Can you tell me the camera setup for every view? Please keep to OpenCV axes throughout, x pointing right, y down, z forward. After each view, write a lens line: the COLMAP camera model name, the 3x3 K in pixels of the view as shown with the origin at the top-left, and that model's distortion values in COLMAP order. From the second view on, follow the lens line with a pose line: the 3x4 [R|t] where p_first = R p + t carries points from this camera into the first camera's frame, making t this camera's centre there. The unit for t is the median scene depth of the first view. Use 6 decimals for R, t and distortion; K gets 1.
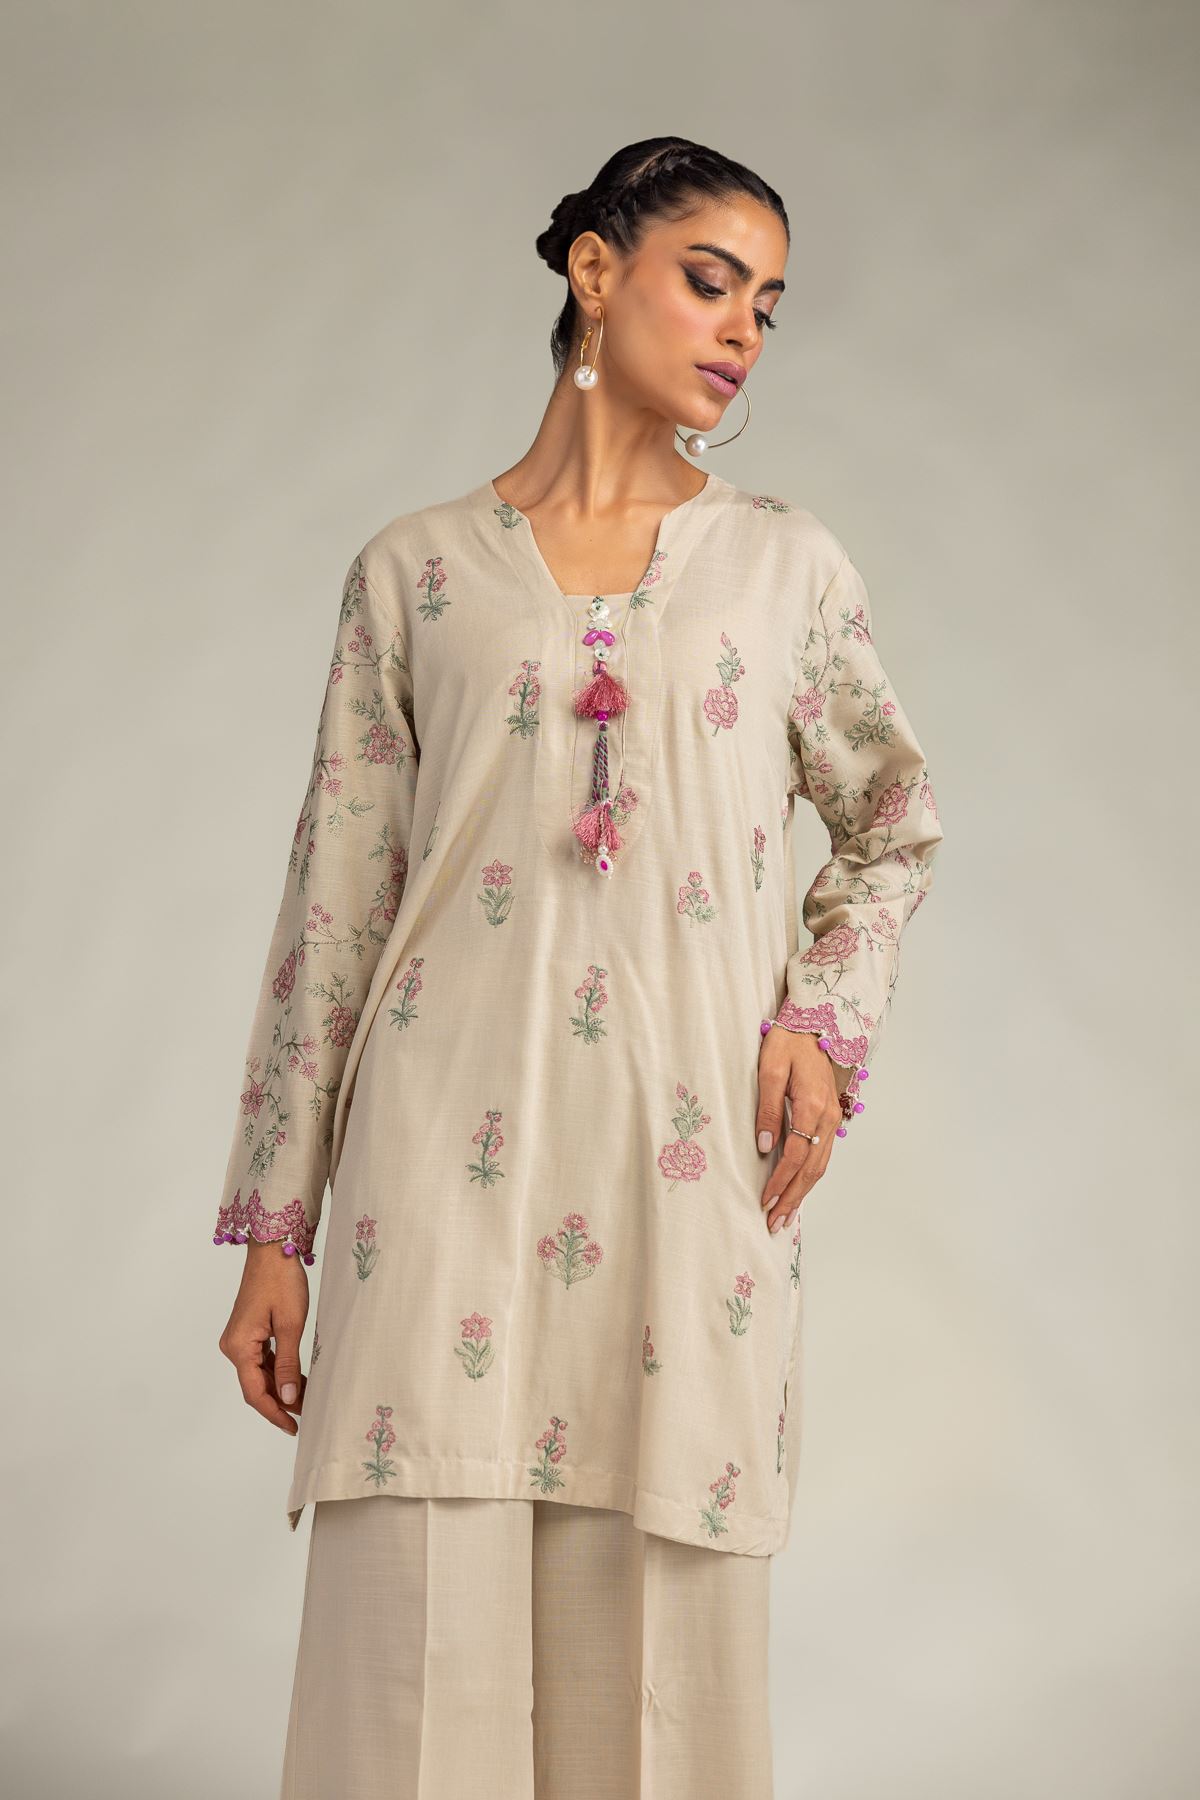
lens RADIAL K [[6084.8, 0, 600.0], [0, 6084.8, 900.0], [0, 0, 1]] dist [-0.037536, 0.240548]
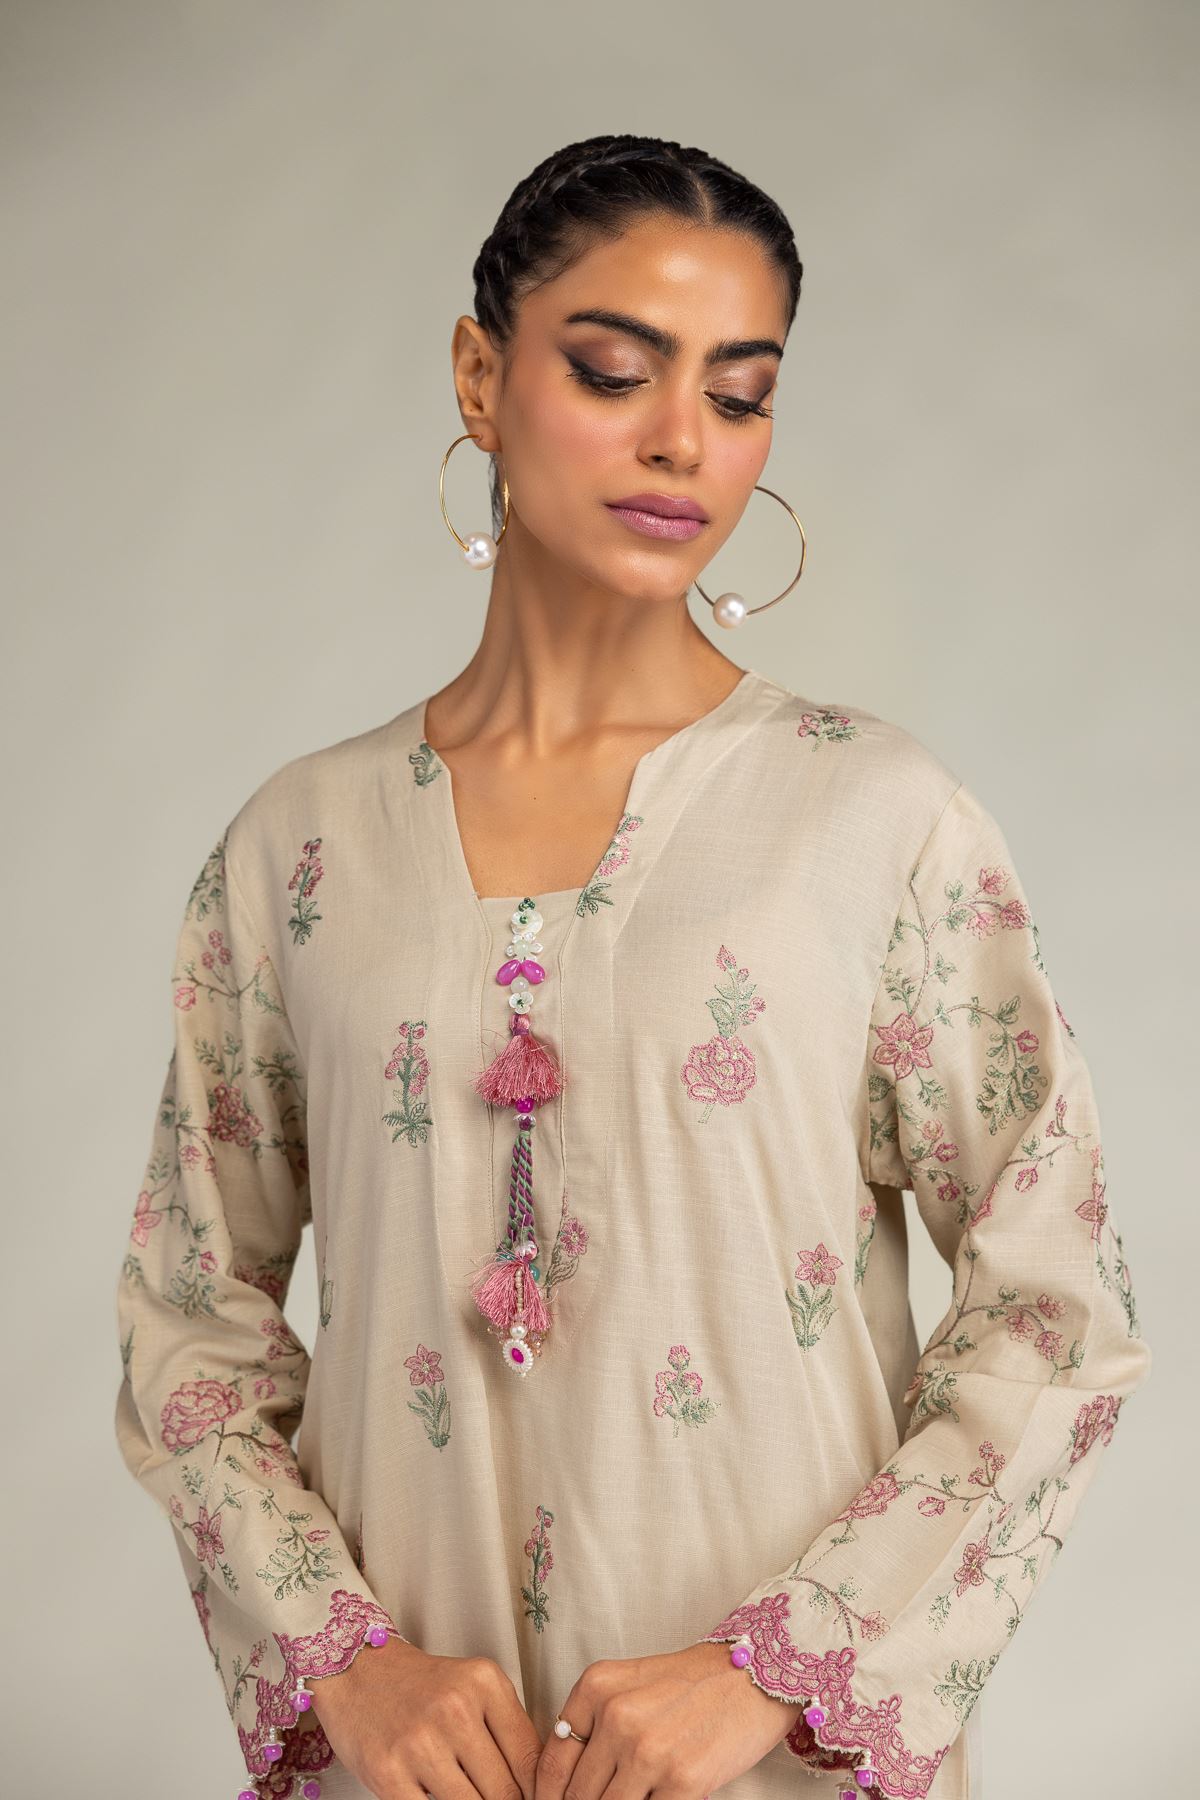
lens RADIAL K [[3272.2, 0, 600.0], [0, 3272.2, 900.0], [0, 0, 1]] dist [-0.022511, -0.048040]
pose [[0.956916, -0.055127, -0.285084, 0.101096], [0.074564, 0.995541, 0.057772, -0.068256], [0.280628, -0.076540, 0.956760, 0.682497]]
